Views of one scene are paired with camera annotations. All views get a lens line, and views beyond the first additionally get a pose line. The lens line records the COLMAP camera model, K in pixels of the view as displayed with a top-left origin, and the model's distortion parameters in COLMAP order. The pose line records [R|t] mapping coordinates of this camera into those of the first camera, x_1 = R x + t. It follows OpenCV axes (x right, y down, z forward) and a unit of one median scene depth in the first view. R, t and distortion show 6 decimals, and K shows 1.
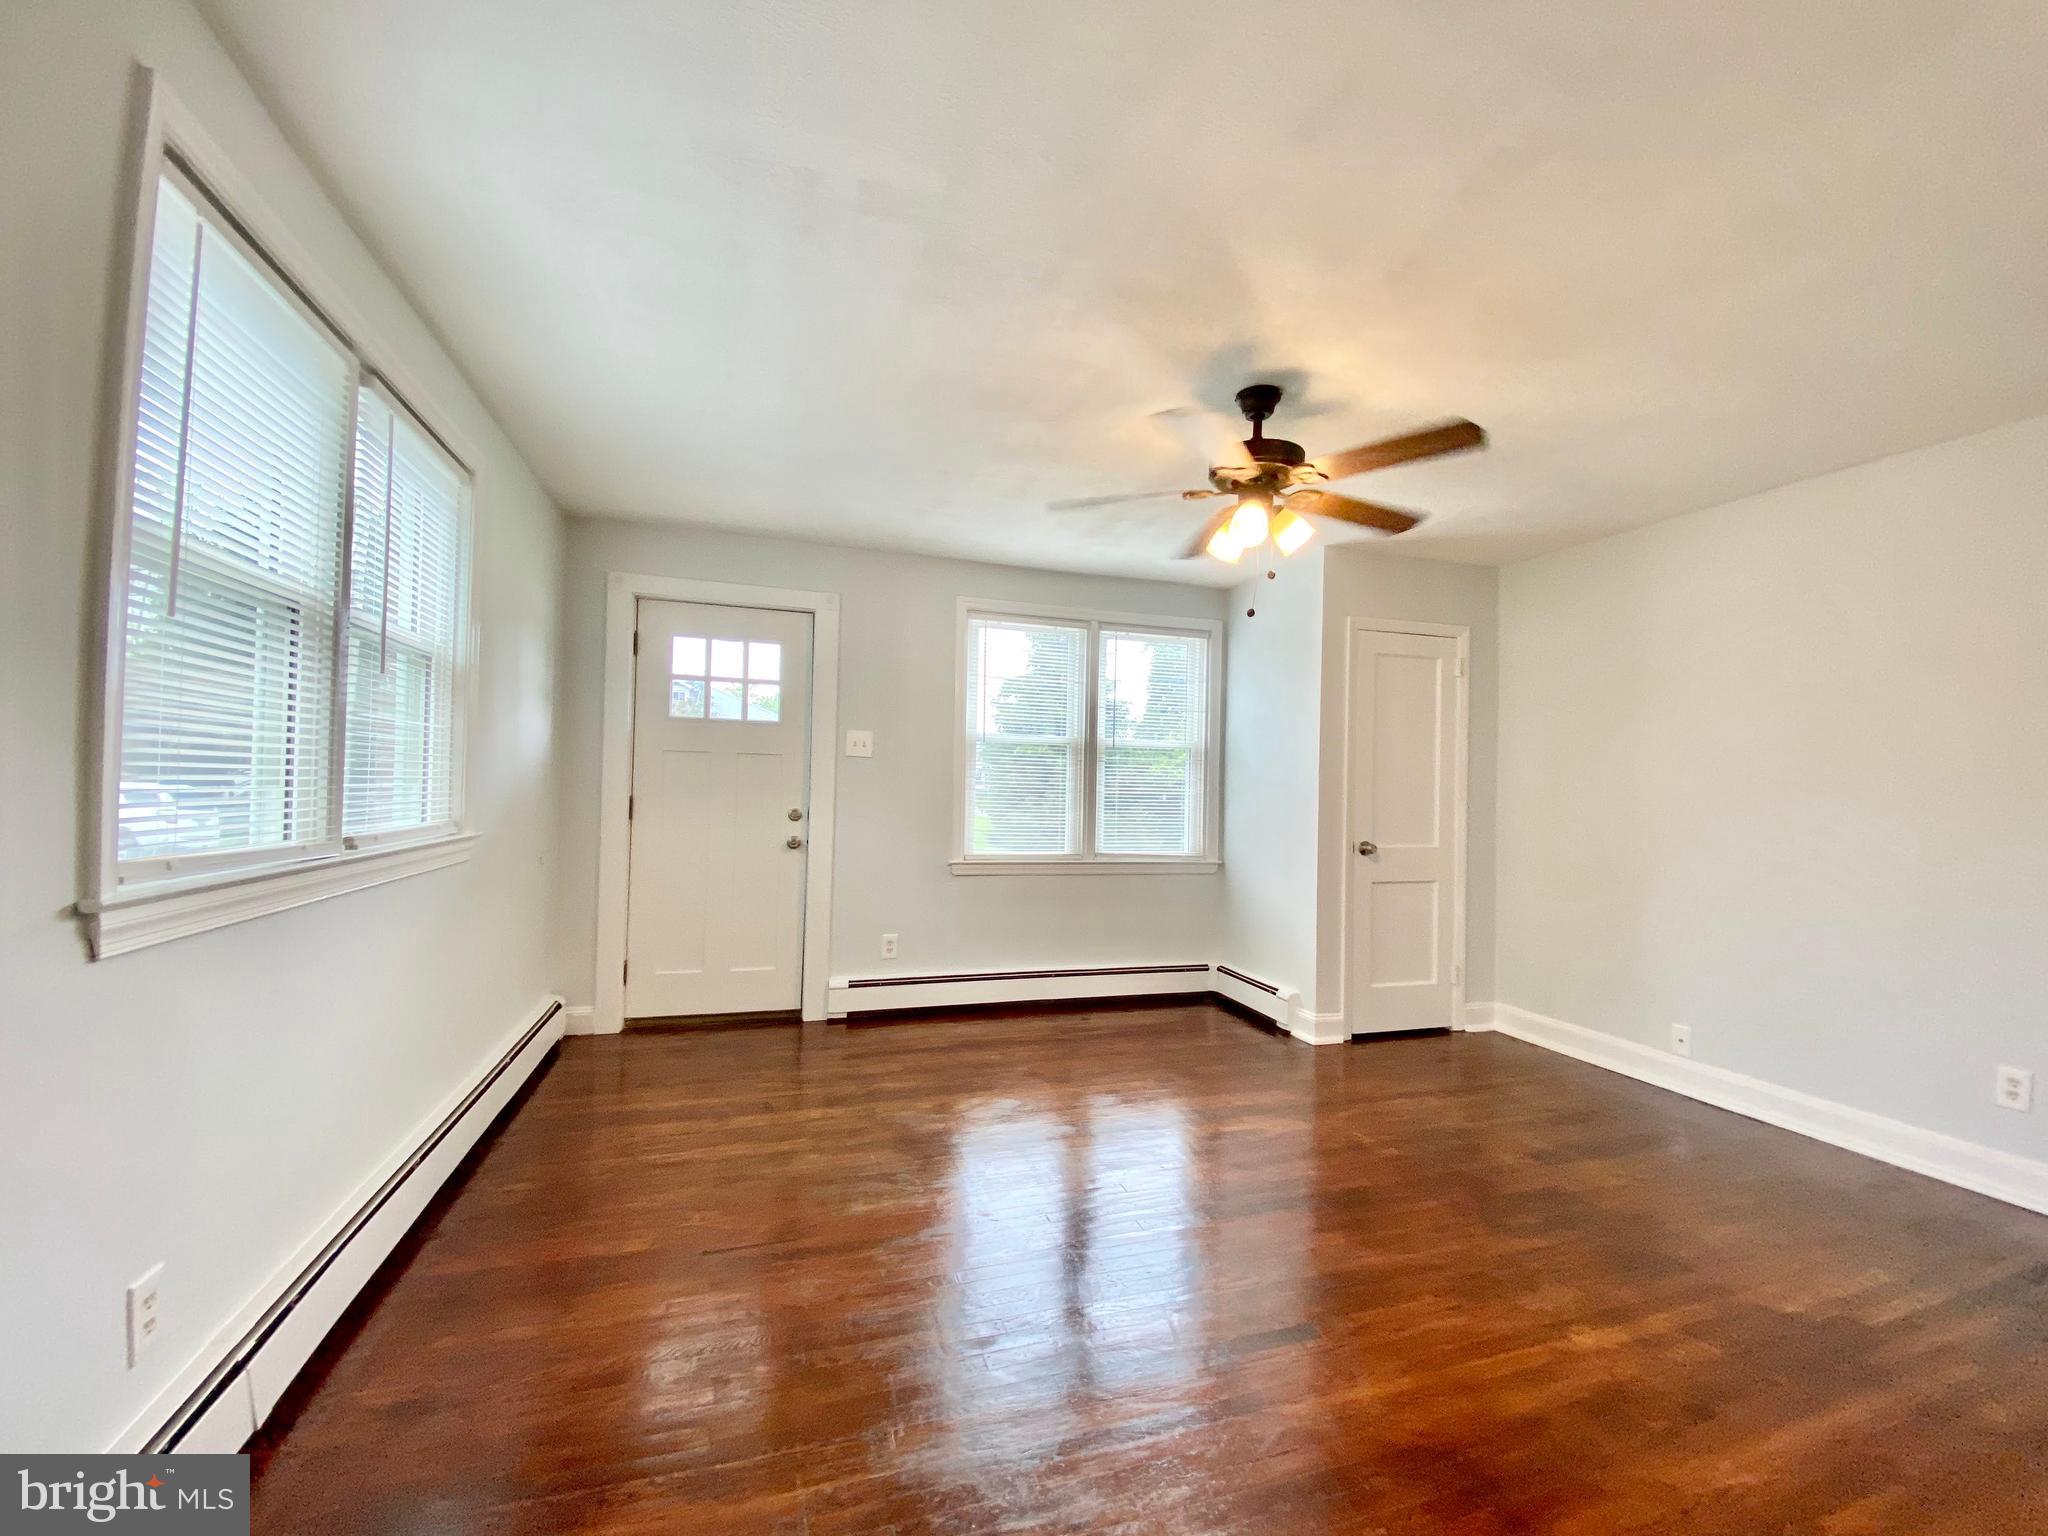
lens RADIAL K [[825.0, 0, 1018.2], [0, 825.0, 773.5], [0, 0, 1]] dist [0.012203, -0.014359]
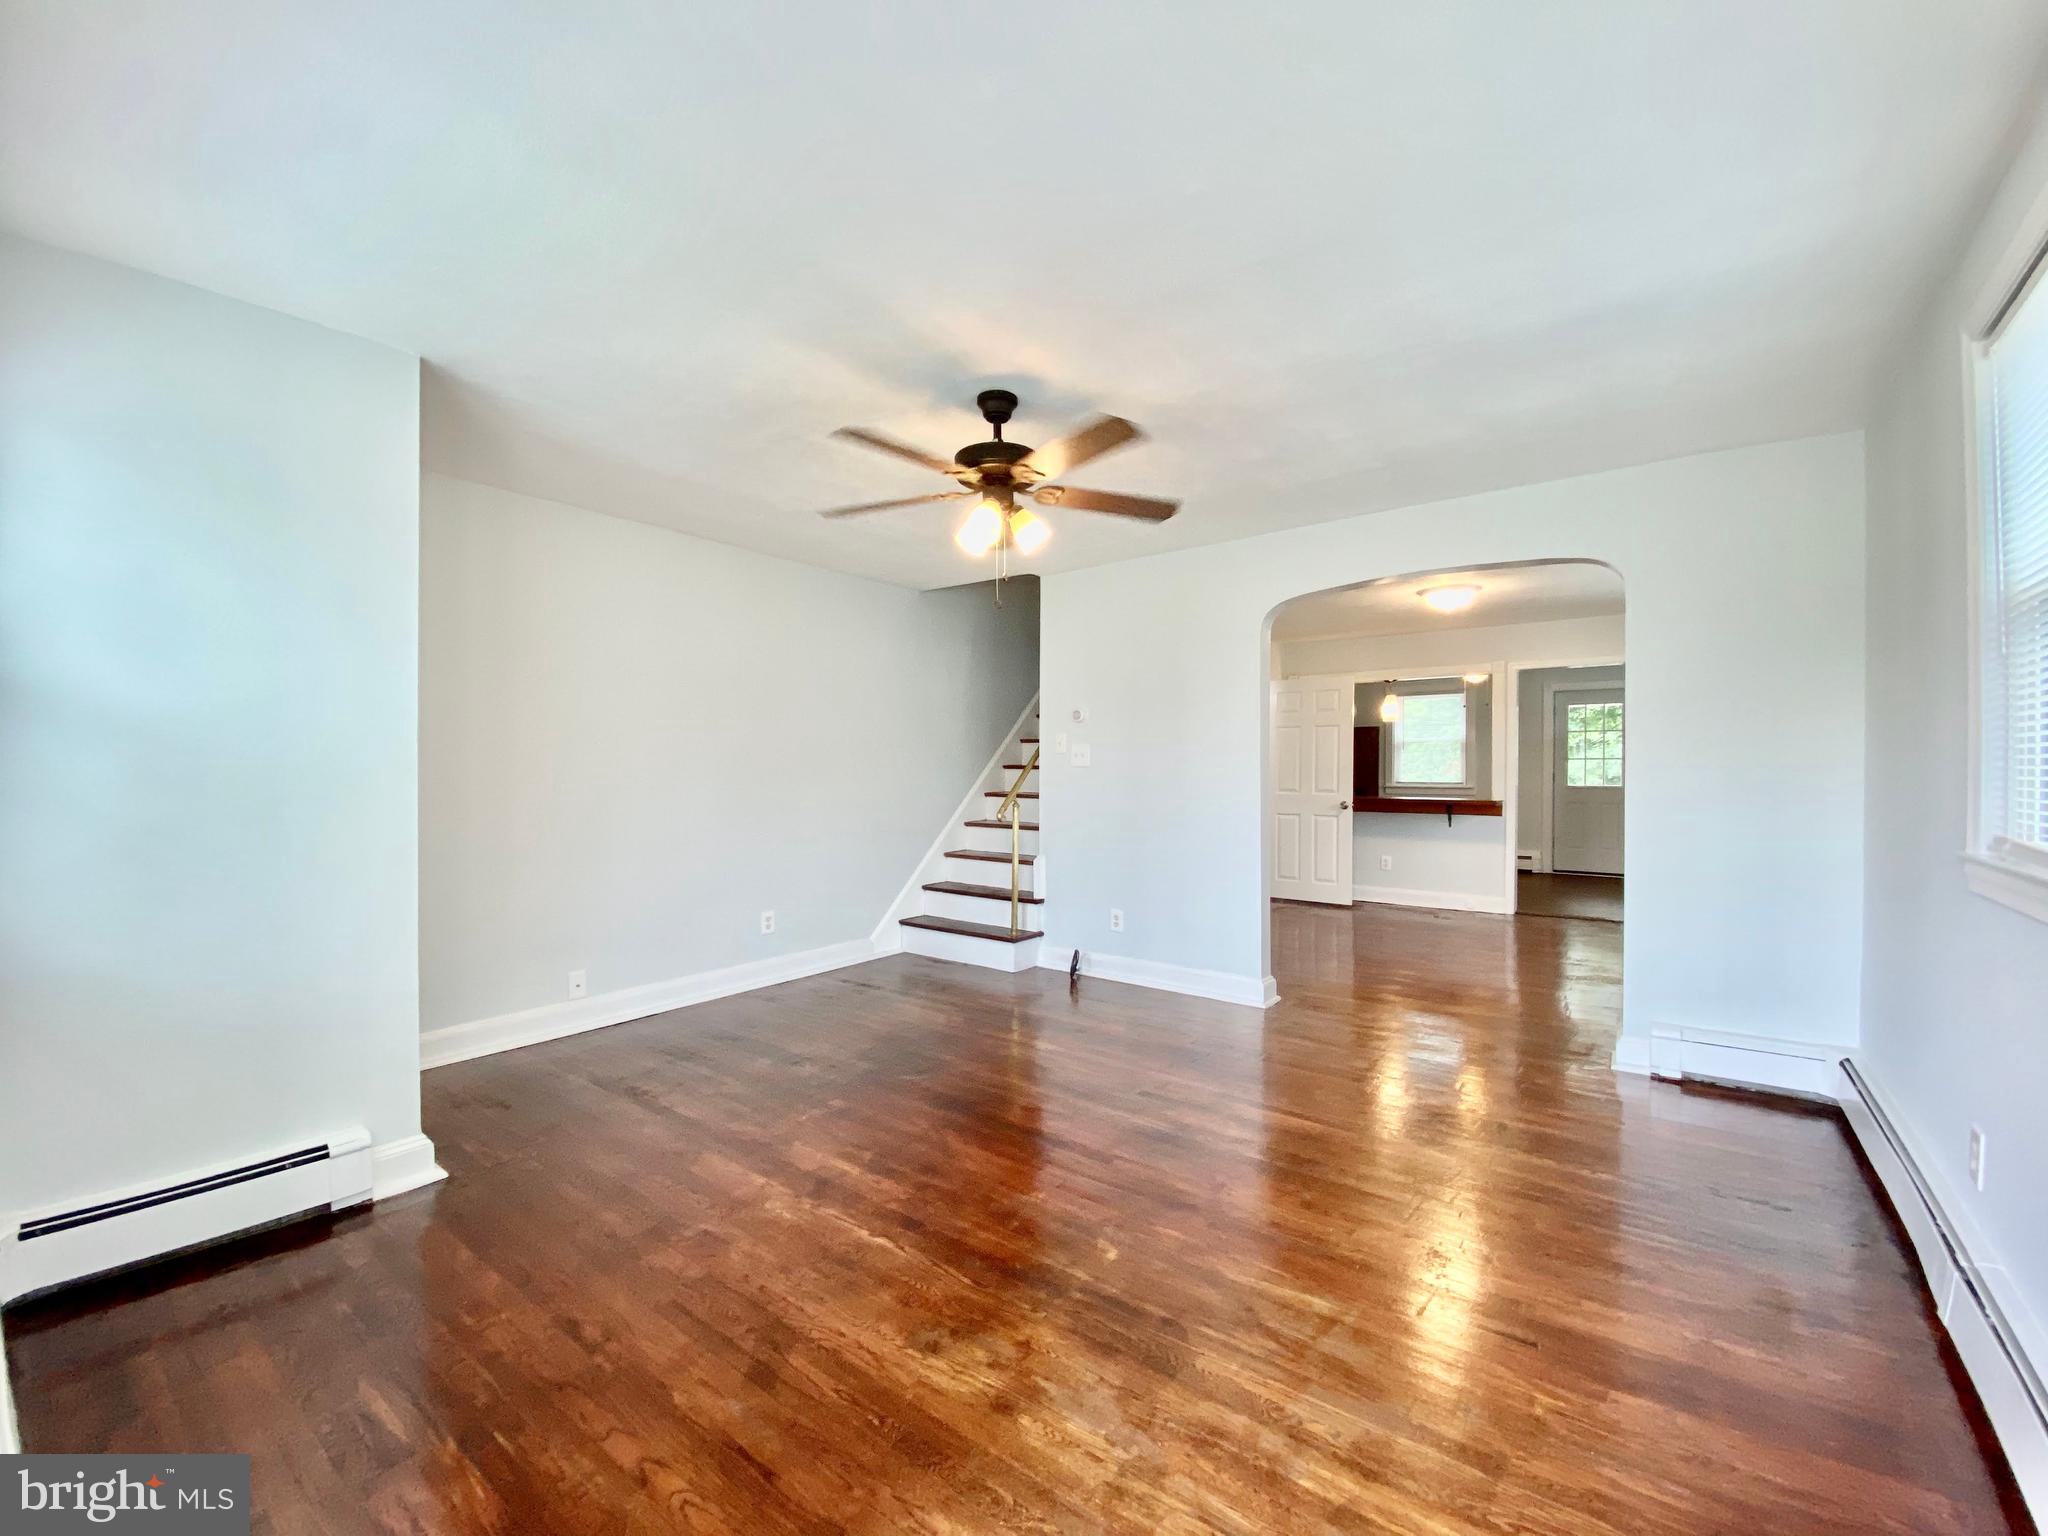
lens RADIAL K [[825.0, 0, 1018.2], [0, 825.0, 773.5], [0, 0, 1]] dist [0.012203, -0.014359]
pose [[-0.572464, -0.029282, 0.819407, -0.511104], [-0.021856, 0.999552, 0.020450, -0.000162], [-0.819639, -0.006202, -0.572847, 1.303825]]
